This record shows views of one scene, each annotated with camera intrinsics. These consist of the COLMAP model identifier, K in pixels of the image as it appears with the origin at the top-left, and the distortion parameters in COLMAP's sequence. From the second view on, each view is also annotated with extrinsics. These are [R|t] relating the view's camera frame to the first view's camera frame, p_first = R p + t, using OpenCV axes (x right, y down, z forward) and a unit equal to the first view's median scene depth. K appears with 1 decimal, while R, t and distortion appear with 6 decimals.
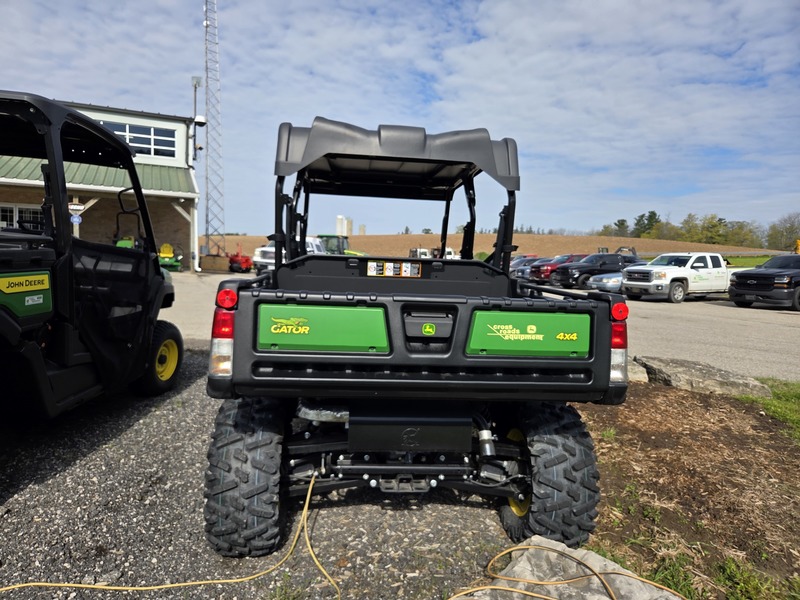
lens RADIAL K [[524.8, 0, 392.3], [0, 524.8, 301.7], [0, 0, 1]] dist [0.054854, -0.037329]
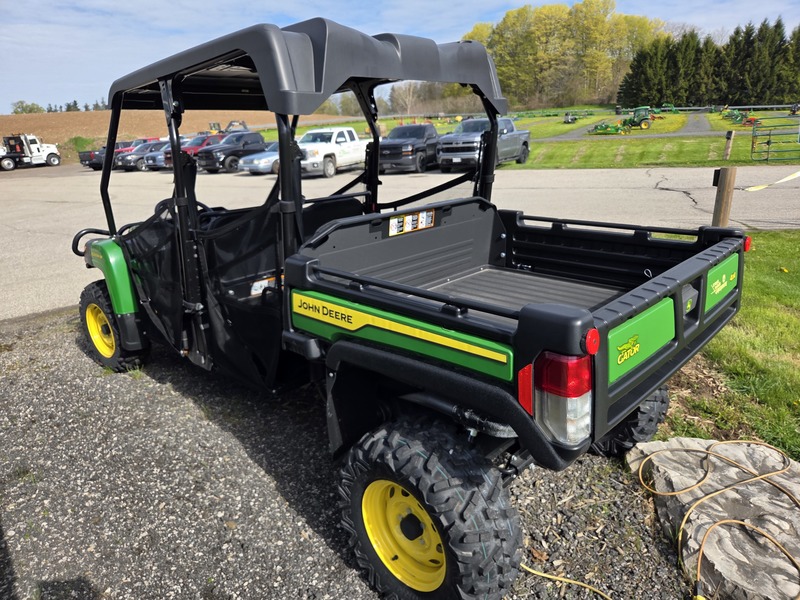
lens RADIAL K [[524.8, 0, 392.3], [0, 524.8, 301.7], [0, 0, 1]] dist [0.054854, -0.037329]
pose [[0.767385, -0.263427, 0.584573, -0.087337], [0.128172, 0.956328, 0.262697, -0.026599], [-0.628245, -0.126664, 0.767636, 0.059356]]
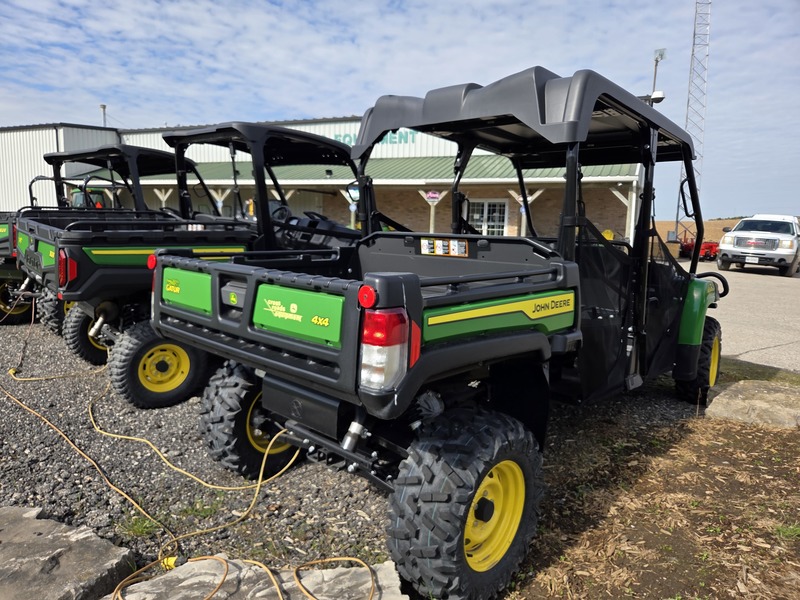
lens RADIAL K [[524.8, 0, 392.3], [0, 524.8, 301.7], [0, 0, 1]] dist [0.054854, -0.037329]
pose [[0.676465, 0.086321, -0.731399, 0.100923], [-0.067492, 0.996194, 0.055150, -0.001913], [0.733376, 0.012057, 0.679716, 0.050309]]
